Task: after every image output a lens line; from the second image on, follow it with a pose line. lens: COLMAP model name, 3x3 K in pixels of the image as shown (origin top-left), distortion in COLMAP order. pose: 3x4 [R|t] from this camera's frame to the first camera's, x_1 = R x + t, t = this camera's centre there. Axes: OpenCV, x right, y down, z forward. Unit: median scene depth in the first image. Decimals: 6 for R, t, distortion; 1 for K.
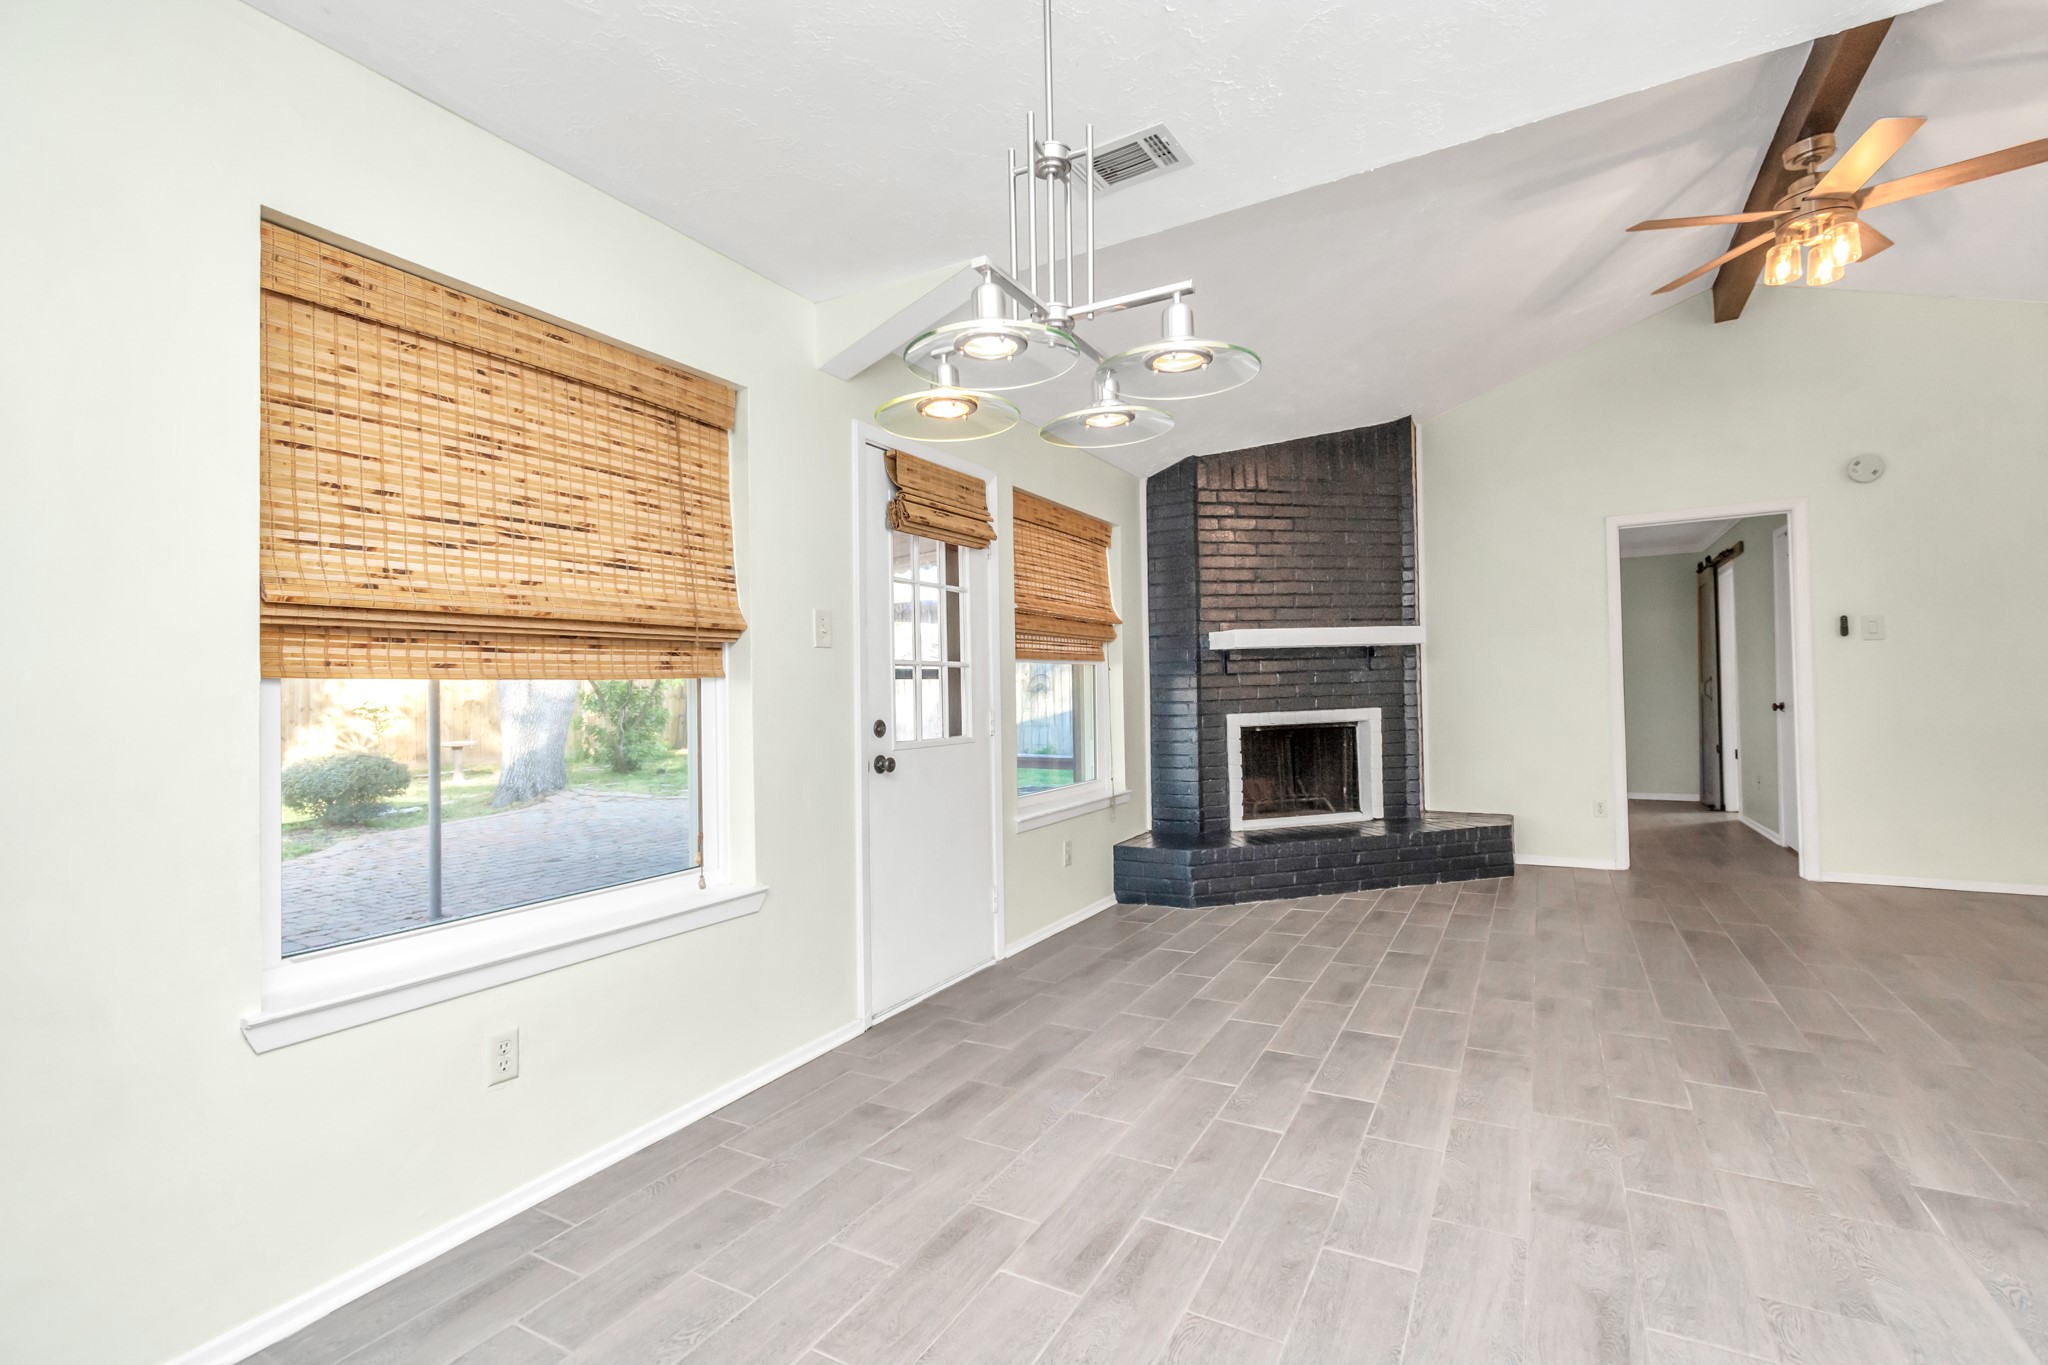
lens RADIAL K [[920.9, 0, 1029.1], [0, 920.9, 681.9], [0, 0, 1]] dist [0.005987, -0.001544]
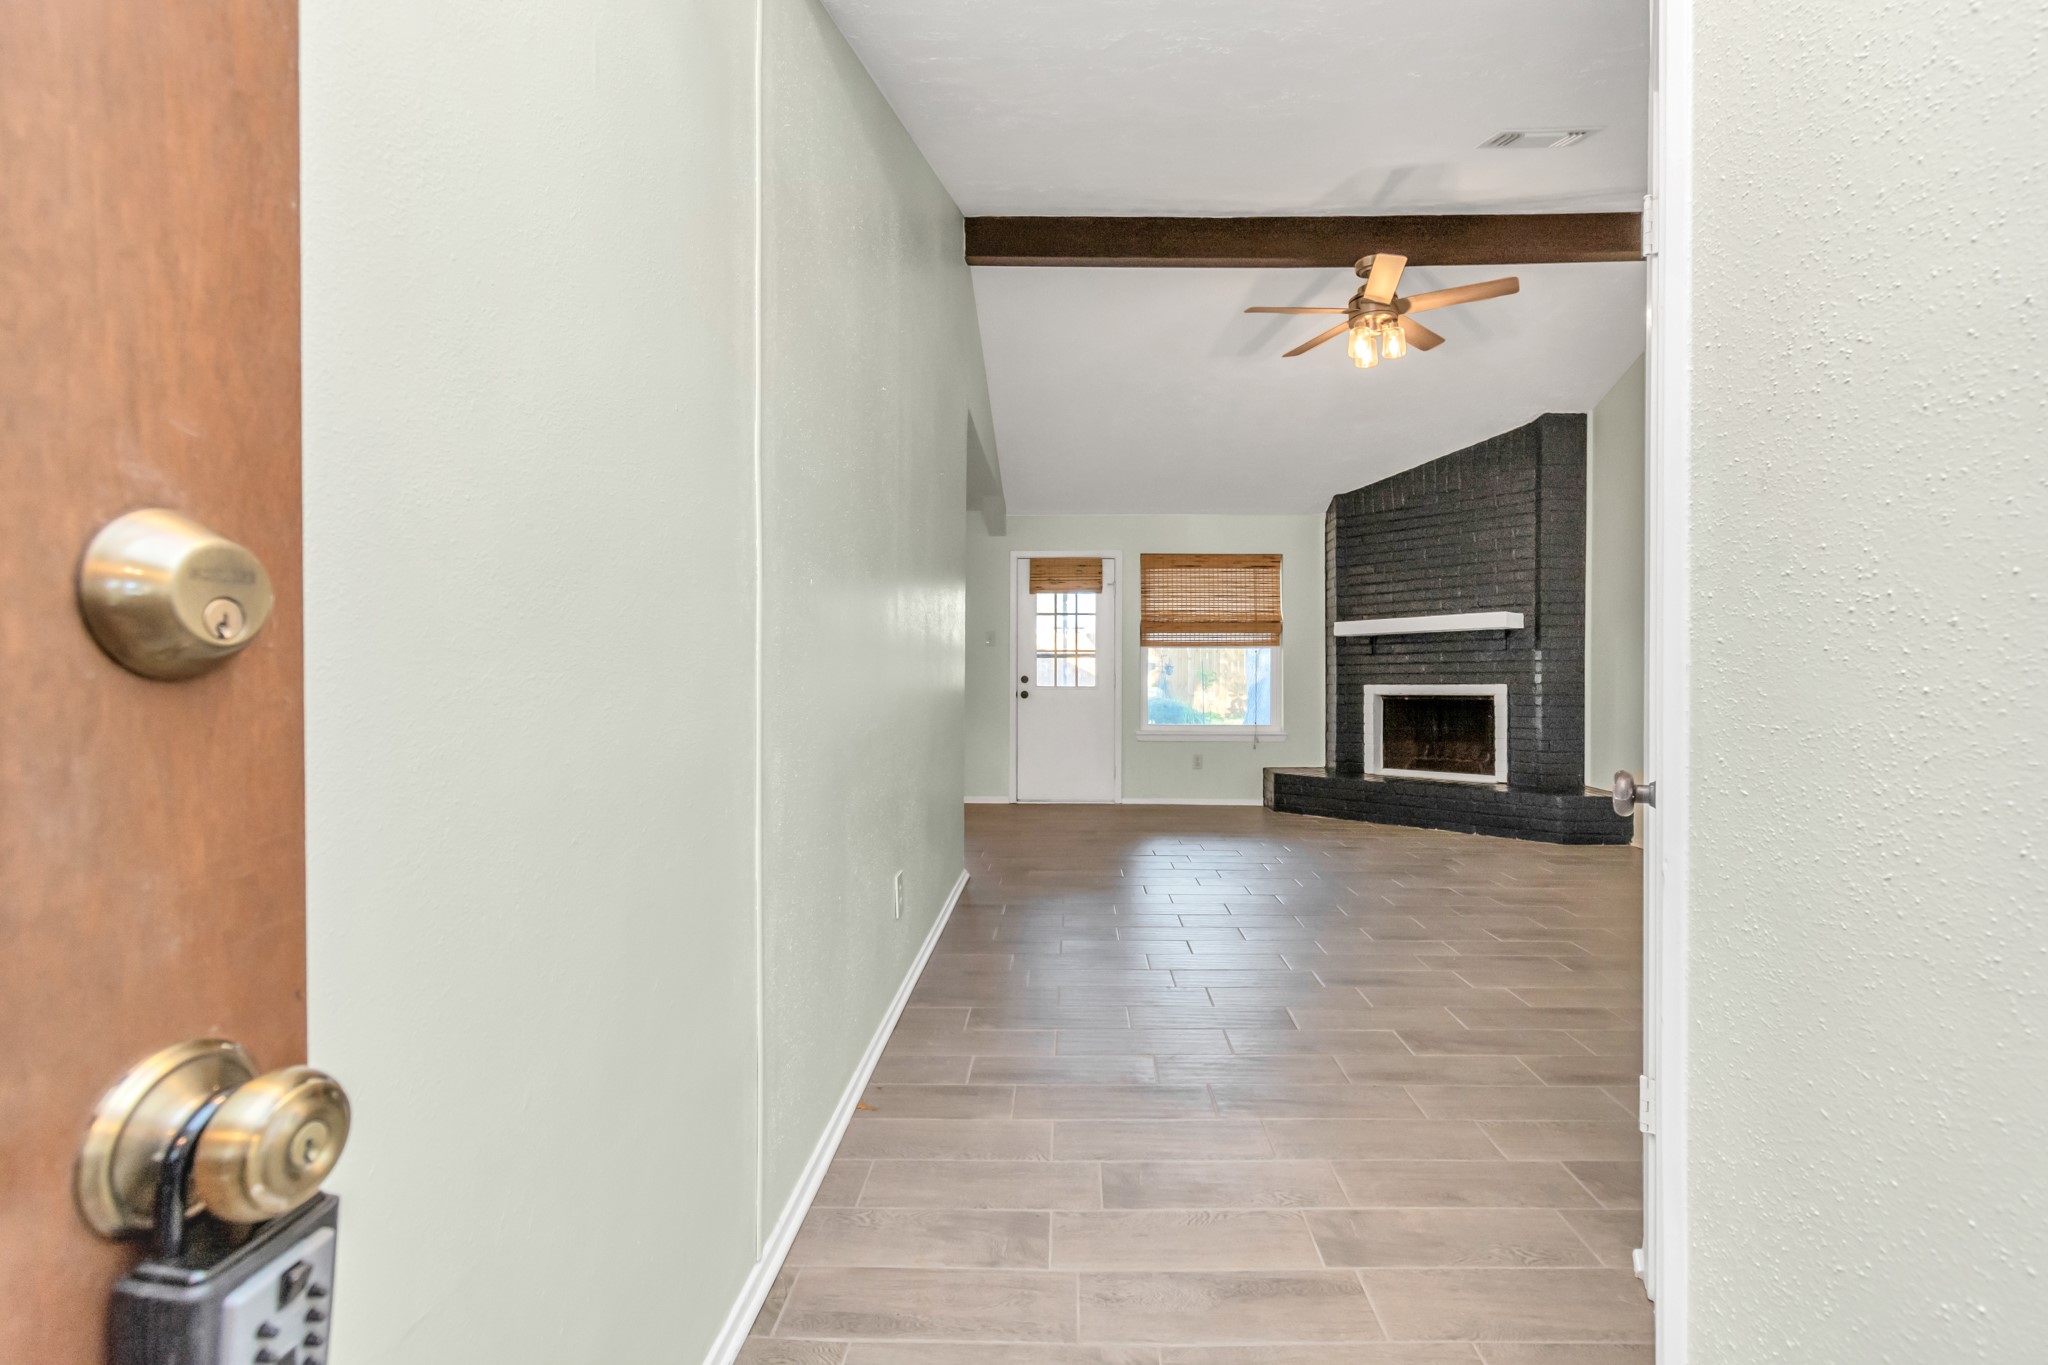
lens RADIAL K [[920.9, 0, 1058.6], [0, 920.9, 674.2], [0, 0, 1]] dist [0.005987, -0.001544]
pose [[0.474499, 0.021524, -0.879993, 1.163523], [-0.001723, 0.999722, 0.023523, -0.010273], [0.880254, -0.009645, 0.474404, -0.017370]]
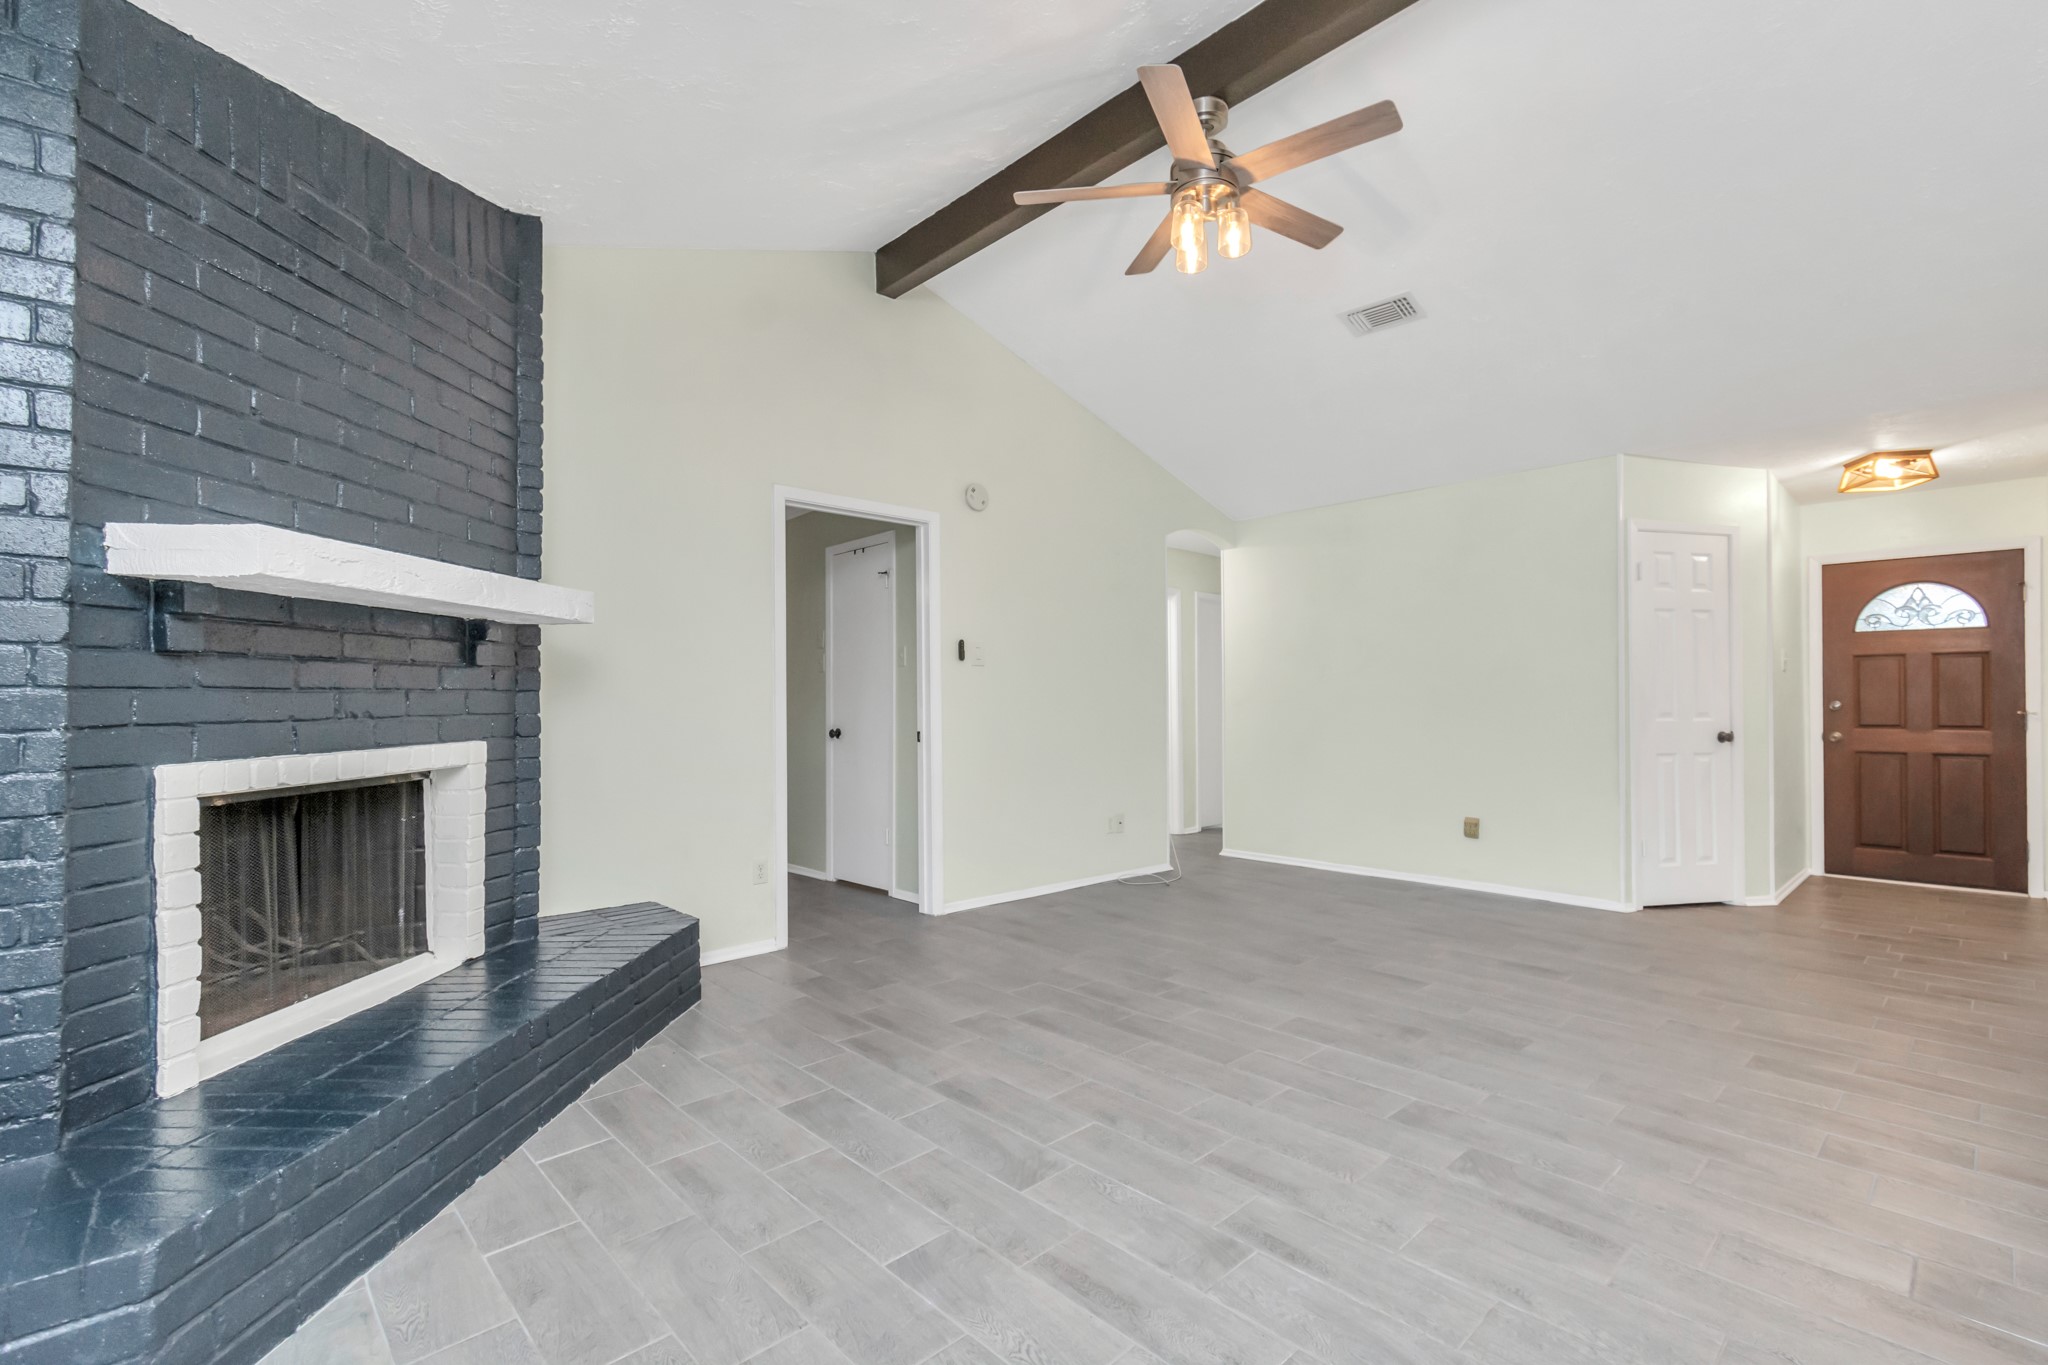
lens RADIAL K [[920.9, 0, 1060.9], [0, 920.9, 683.9], [0, 0, 1]] dist [0.005987, -0.001544]
pose [[0.284173, 0.045195, 0.957707, -0.026685], [-0.010268, 0.998975, -0.044096, 0.016494], [-0.958718, 0.002697, 0.284346, 0.566159]]
